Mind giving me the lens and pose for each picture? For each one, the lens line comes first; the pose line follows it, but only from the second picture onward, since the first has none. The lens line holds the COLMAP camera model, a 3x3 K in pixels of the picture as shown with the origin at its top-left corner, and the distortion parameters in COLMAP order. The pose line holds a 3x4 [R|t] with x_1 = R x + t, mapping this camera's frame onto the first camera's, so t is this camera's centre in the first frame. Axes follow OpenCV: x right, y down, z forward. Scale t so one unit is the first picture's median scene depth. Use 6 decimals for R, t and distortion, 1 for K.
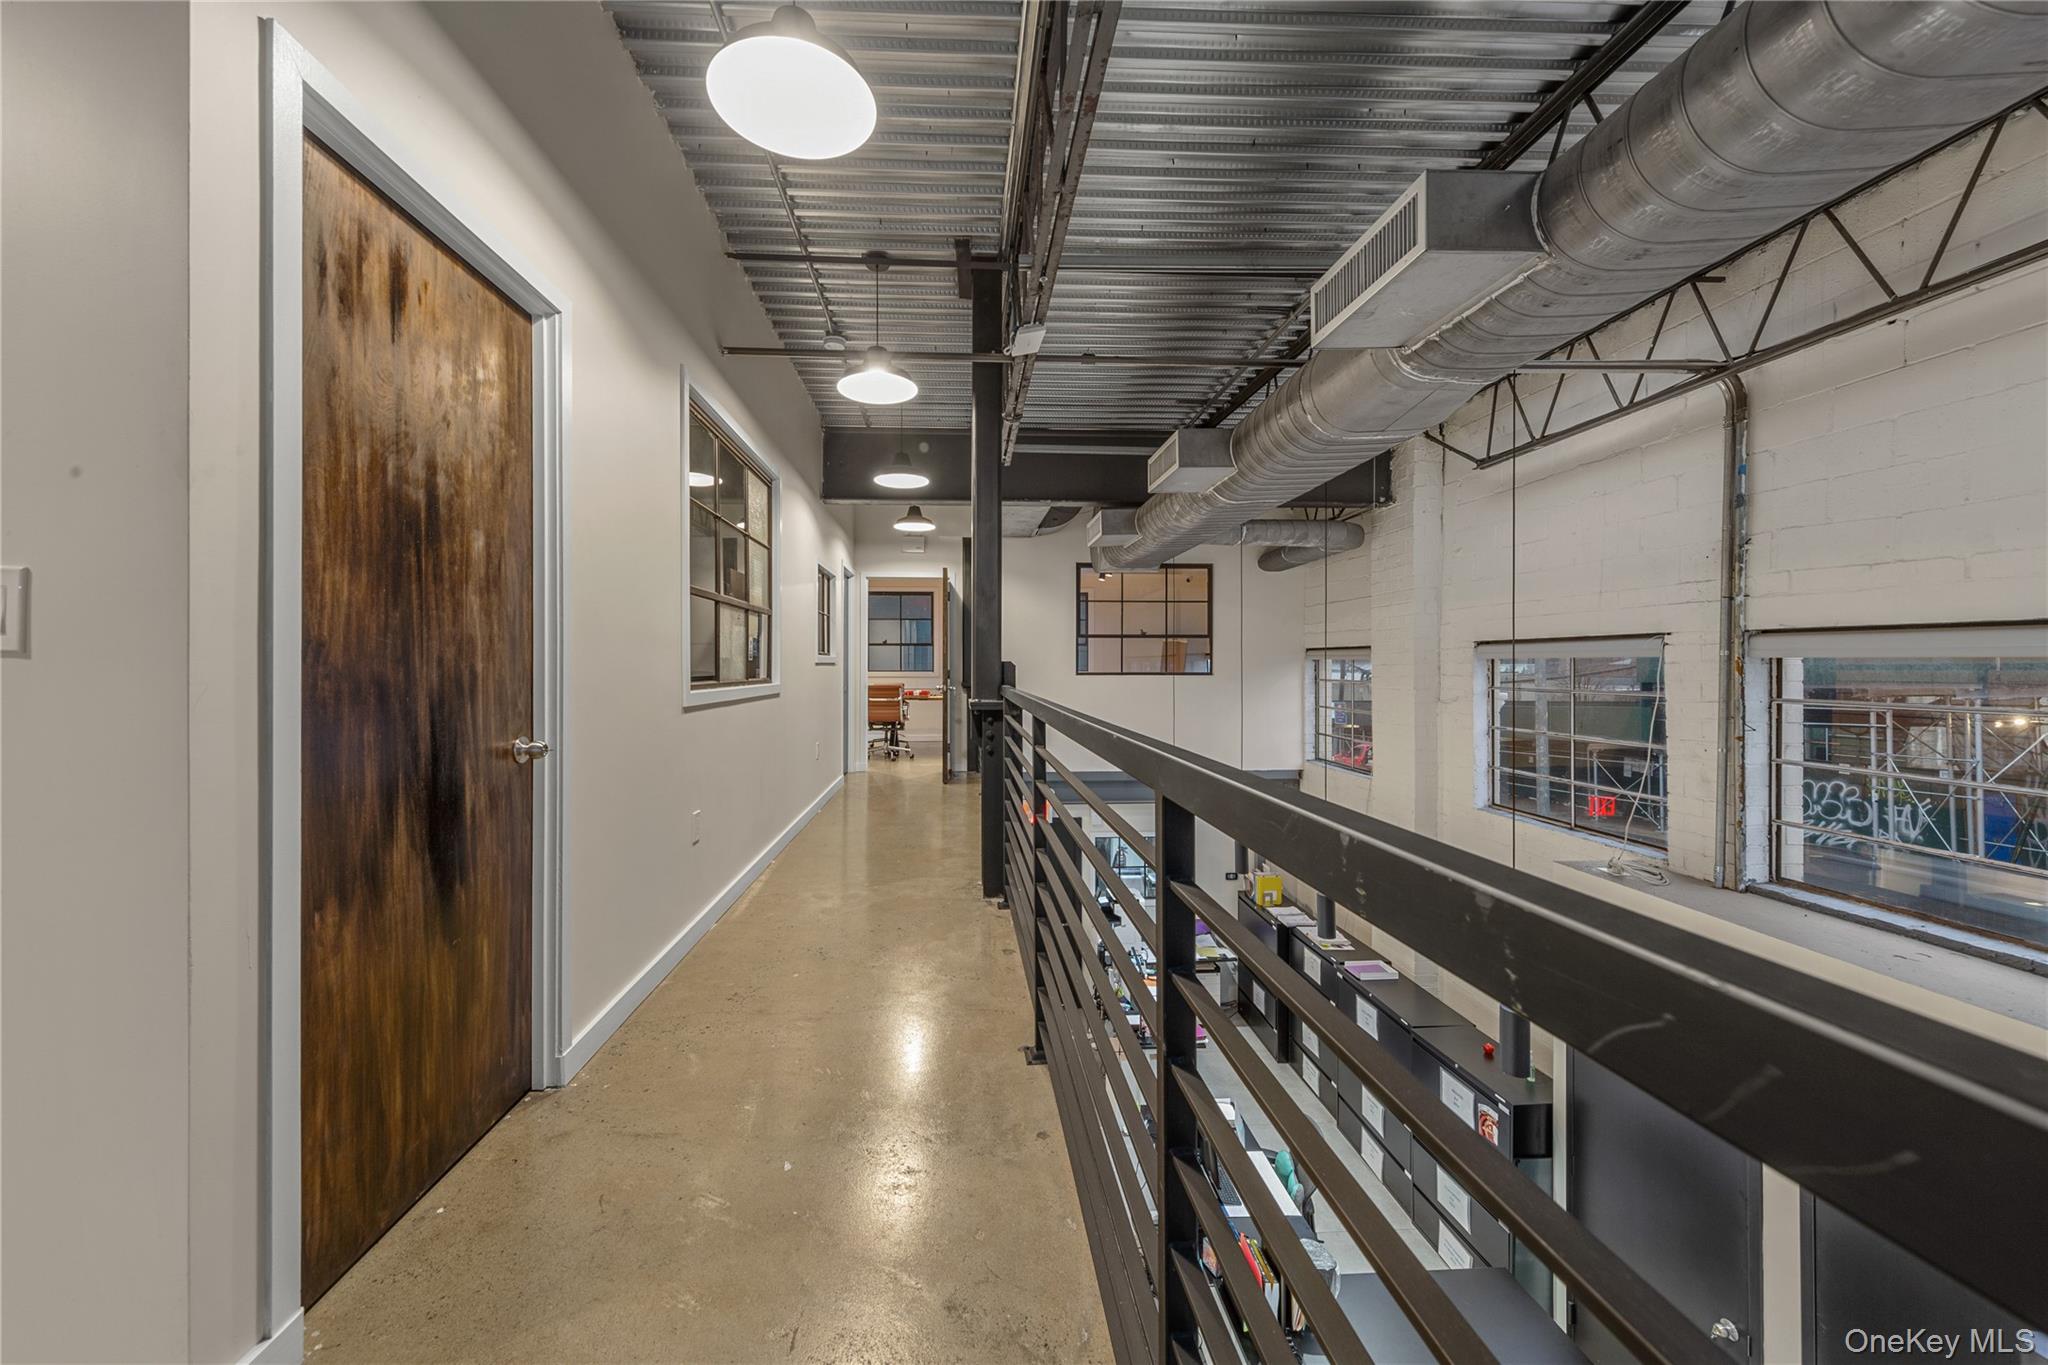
lens RADIAL K [[752.6, 0, 983.9], [0, 752.6, 665.9], [0, 0, 1]] dist [0.007640, -0.000814]
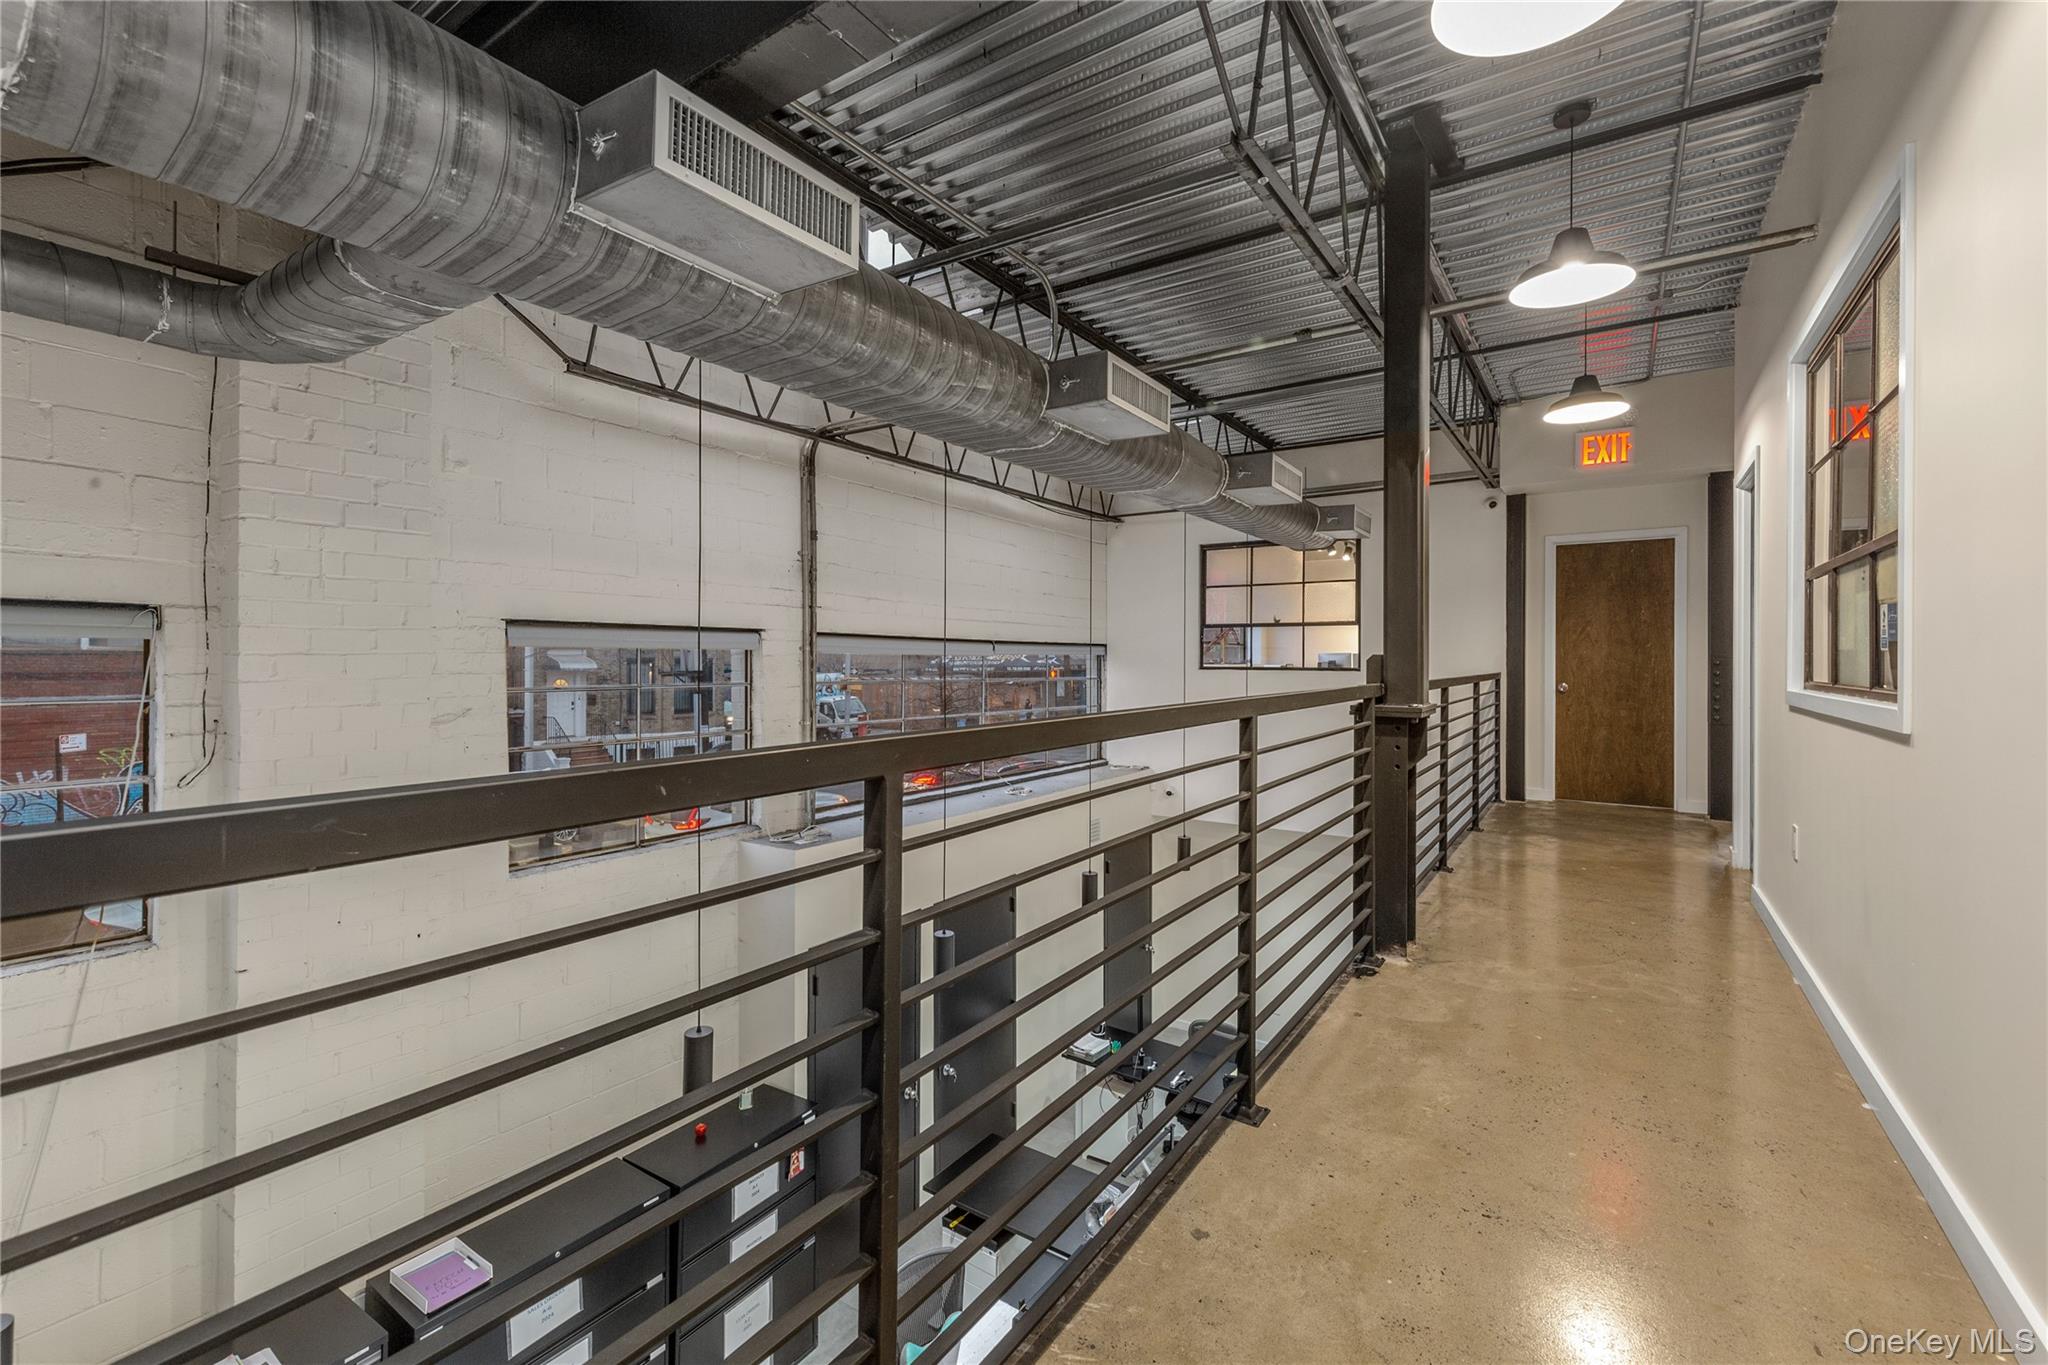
lens RADIAL K [[860.4, 0, 1035.0], [0, 860.4, 649.6], [0, 0, 1]] dist [0.003489, 0.000170]
pose [[-0.814869, 0.004377, 0.579628, -0.178356], [0.000162, 0.999973, -0.007323, -0.002419], [-0.579645, -0.005873, -0.814848, 1.728043]]
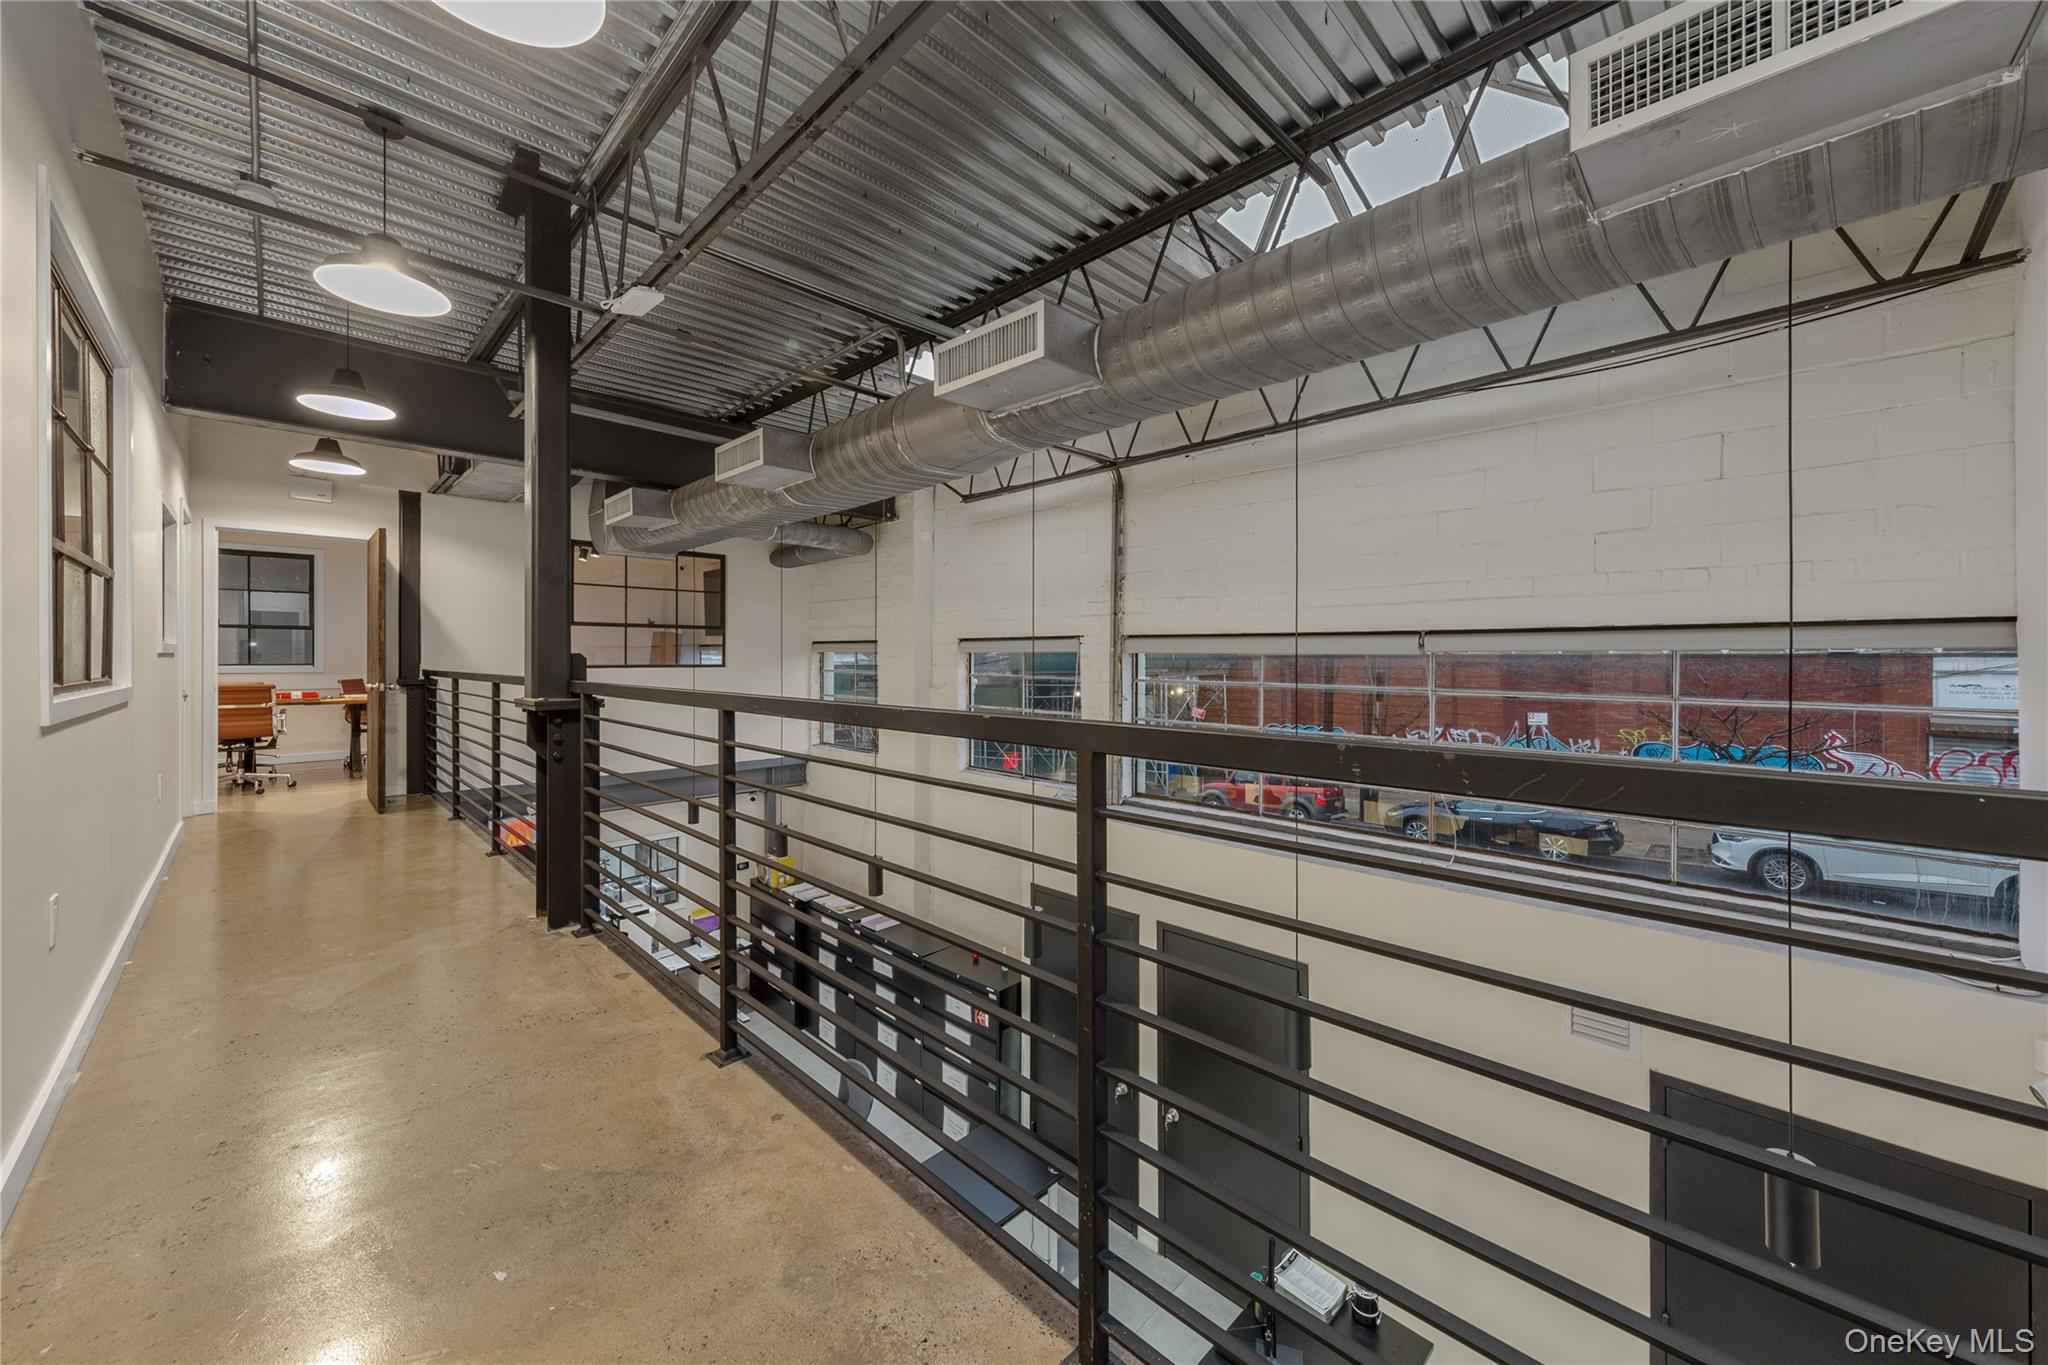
lens RADIAL K [[752.6, 0, 1020.4], [0, 752.6, 656.2], [0, 0, 1]] dist [0.007640, -0.000814]
pose [[0.735742, 0.002099, 0.677259, -0.161100], [-0.000904, 0.999997, -0.002117, -0.000602], [-0.677261, 0.000945, 0.735742, 0.009256]]
